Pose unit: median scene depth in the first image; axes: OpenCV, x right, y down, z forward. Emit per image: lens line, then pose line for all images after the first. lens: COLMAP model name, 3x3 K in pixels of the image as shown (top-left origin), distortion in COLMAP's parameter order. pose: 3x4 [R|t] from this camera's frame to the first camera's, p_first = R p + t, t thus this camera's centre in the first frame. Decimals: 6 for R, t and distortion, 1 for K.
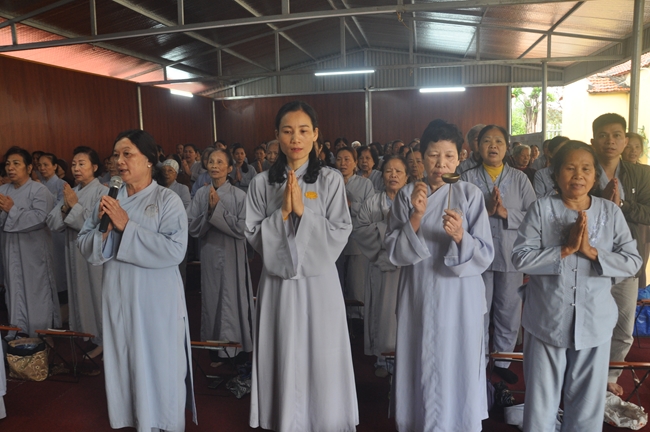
lens RADIAL K [[512.2, 0, 323.2], [0, 512.2, 221.6], [0, 0, 1]] dist [-0.156786, 0.112043]
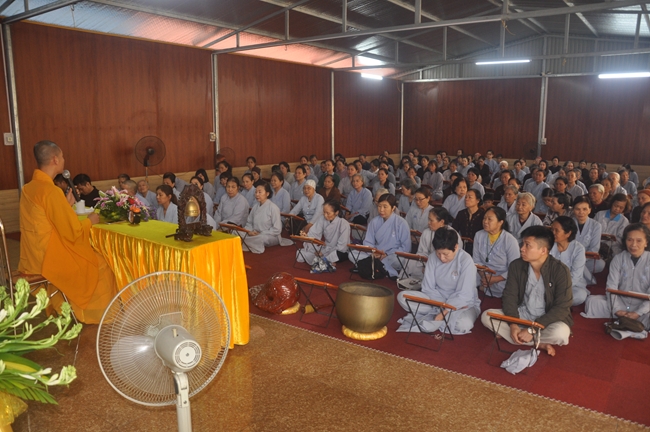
lens RADIAL K [[512.2, 0, 314.7], [0, 512.2, 222.9], [0, 0, 1]] dist [-0.156786, 0.112043]
pose [[0.902192, 0.110779, -0.416866, 0.154218], [-0.090741, 0.993574, 0.067652, 0.019976], [0.421682, -0.023208, 0.906447, -0.164157]]
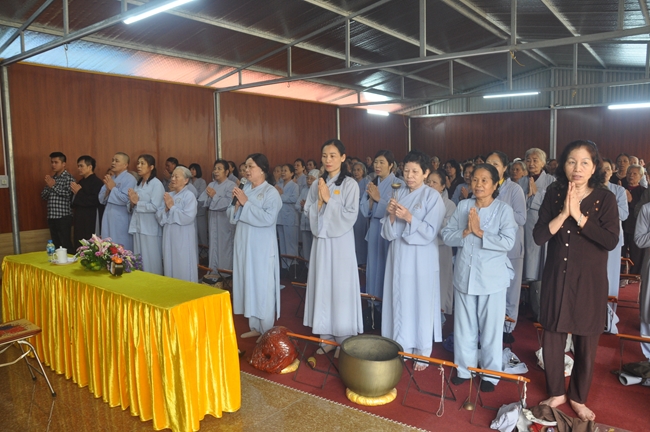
lens RADIAL K [[512.2, 0, 315.9], [0, 512.2, 220.9], [0, 0, 1]] dist [-0.156786, 0.112043]
pose [[0.896283, 0.066215, -0.438511, 0.145648], [-0.076085, 0.997089, -0.004953, 0.013091], [0.436907, 0.037804, 0.898712, -0.131642]]
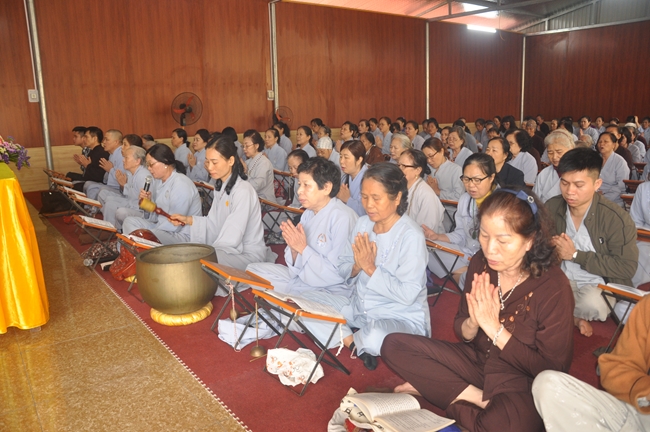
lens RADIAL K [[512.2, 0, 315.1], [0, 512.2, 236.3], [0, 0, 1]] dist [-0.156786, 0.112043]
pose [[0.737080, 0.174286, -0.652945, 0.230175], [-0.094539, 0.983264, 0.155735, 0.037004], [0.669160, -0.053060, 0.741222, 0.025809]]
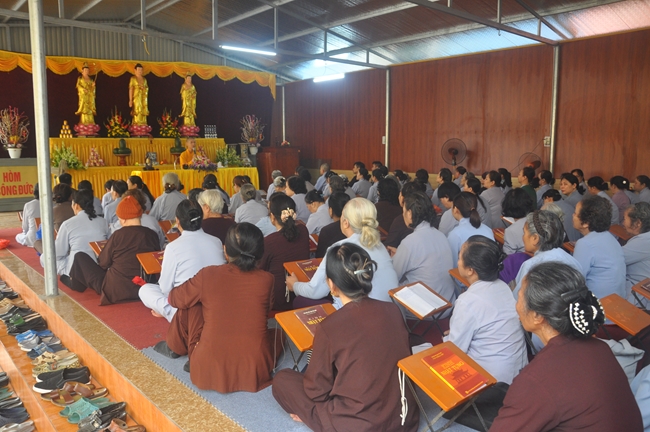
lens RADIAL K [[512.2, 0, 327.0], [0, 512.2, 218.0], [0, 0, 1]] dist [-0.156786, 0.112043]
pose [[-0.628778, 0.140007, -0.764877, 0.451428], [-0.084893, 0.965417, 0.246503, -0.112211], [0.772937, 0.219928, -0.595147, 0.889056]]
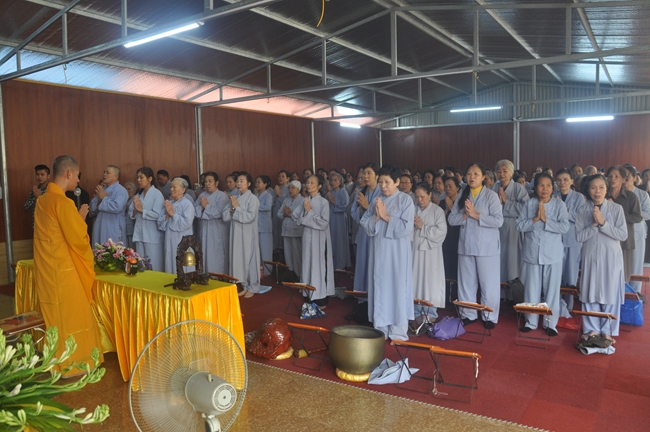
lens RADIAL K [[512.2, 0, 316.0], [0, 512.2, 219.3], [0, 0, 1]] dist [-0.156786, 0.112043]
pose [[0.920608, 0.046754, -0.387678, 0.154429], [-0.064715, 0.997345, -0.033396, 0.019746], [0.385088, 0.055833, 0.921190, -0.181633]]
